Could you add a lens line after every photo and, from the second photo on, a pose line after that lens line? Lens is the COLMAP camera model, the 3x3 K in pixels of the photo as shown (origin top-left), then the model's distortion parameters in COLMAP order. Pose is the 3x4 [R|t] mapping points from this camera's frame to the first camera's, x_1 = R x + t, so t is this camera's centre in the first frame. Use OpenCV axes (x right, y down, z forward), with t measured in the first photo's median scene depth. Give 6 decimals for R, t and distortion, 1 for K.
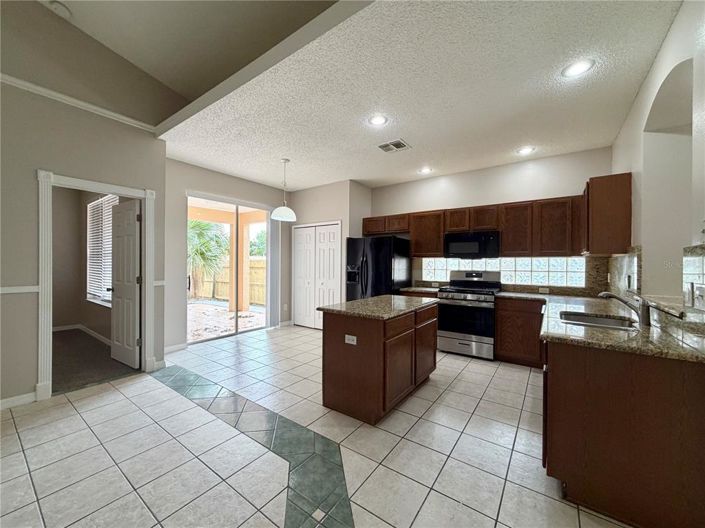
lens RADIAL K [[281.1, 0, 350.2], [0, 281.1, 263.7], [0, 0, 1]] dist [0.000283, 0.000299]
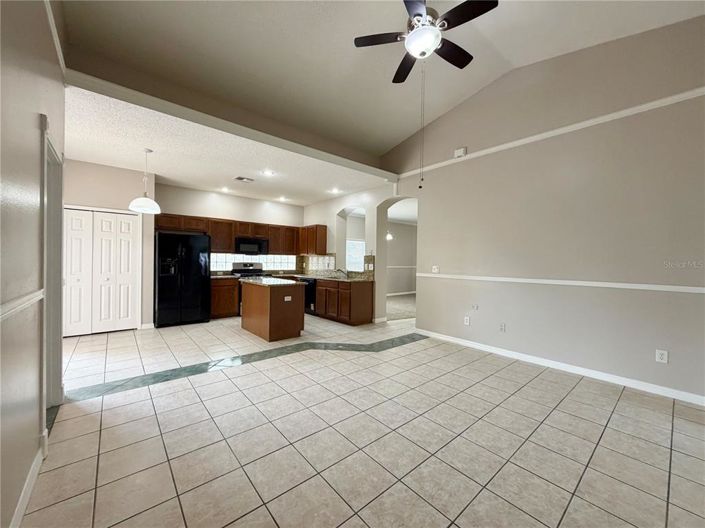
lens RADIAL K [[281.1, 0, 350.2], [0, 281.1, 263.7], [0, 0, 1]] dist [0.000283, 0.000299]
pose [[0.233520, -0.010385, 0.972297, -1.017563], [-0.015002, 0.999785, 0.014281, 0.000435], [-0.972236, -0.017921, 0.233314, 0.088931]]
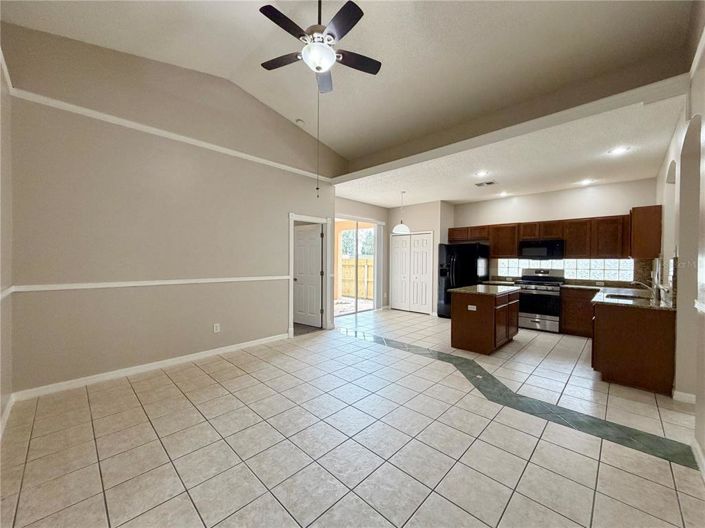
lens RADIAL K [[281.1, 0, 350.2], [0, 281.1, 263.7], [0, 0, 1]] dist [0.000283, 0.000299]
pose [[0.989620, 0.003405, -0.143666, -0.289241], [-0.001898, 0.999942, 0.010624, -0.012319], [0.143694, -0.010241, 0.989569, -0.483571]]
